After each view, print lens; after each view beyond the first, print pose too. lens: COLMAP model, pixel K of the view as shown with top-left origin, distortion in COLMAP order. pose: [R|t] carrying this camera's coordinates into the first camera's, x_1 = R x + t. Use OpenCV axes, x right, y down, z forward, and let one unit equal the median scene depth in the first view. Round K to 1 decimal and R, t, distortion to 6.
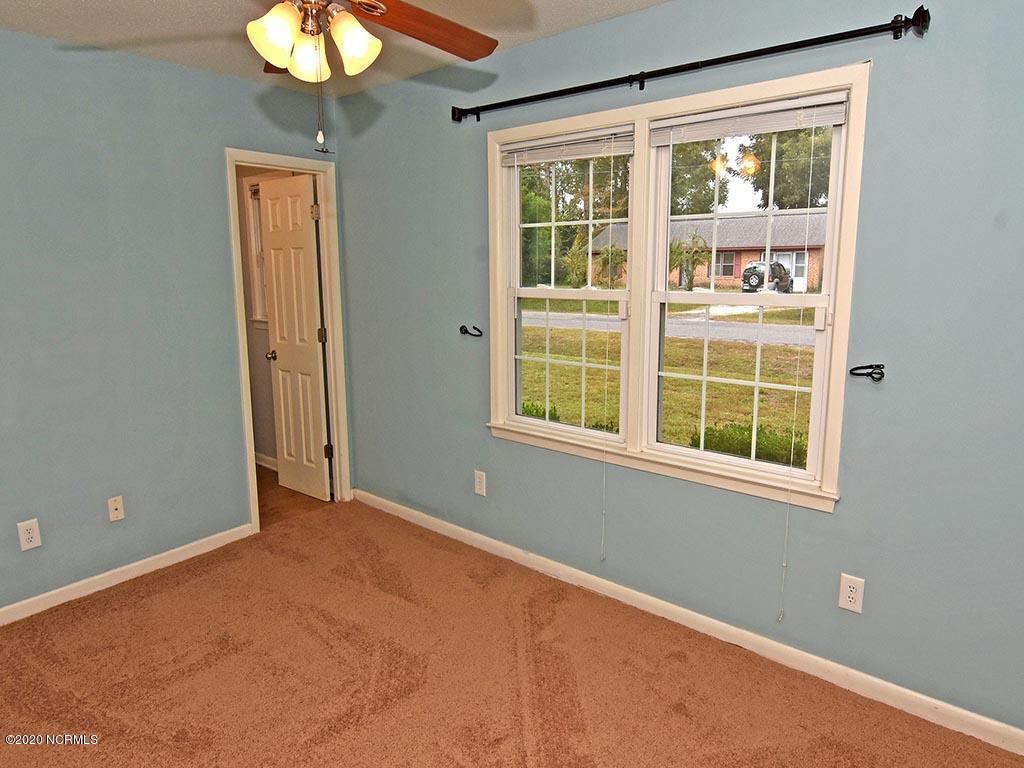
lens RADIAL K [[652.9, 0, 512.0], [0, 652.9, 384.0], [0, 0, 1]] dist [-0.000355, -0.003173]
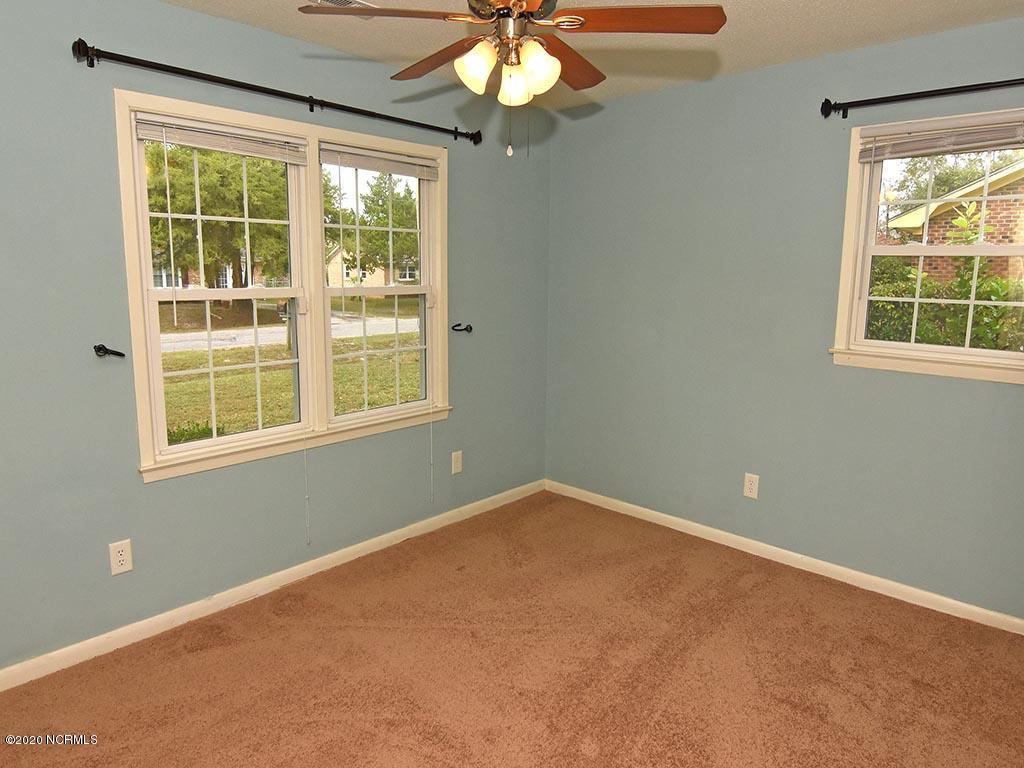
lens RADIAL K [[650.9, 0, 509.1], [0, 650.9, 372.0], [0, 0, 1]] dist [-0.000588, -0.000682]
pose [[0.038925, -0.152370, 0.987557, -0.990110], [0.172592, 0.974477, 0.143549, -0.110193], [-0.984224, 0.164857, 0.064229, 0.663137]]
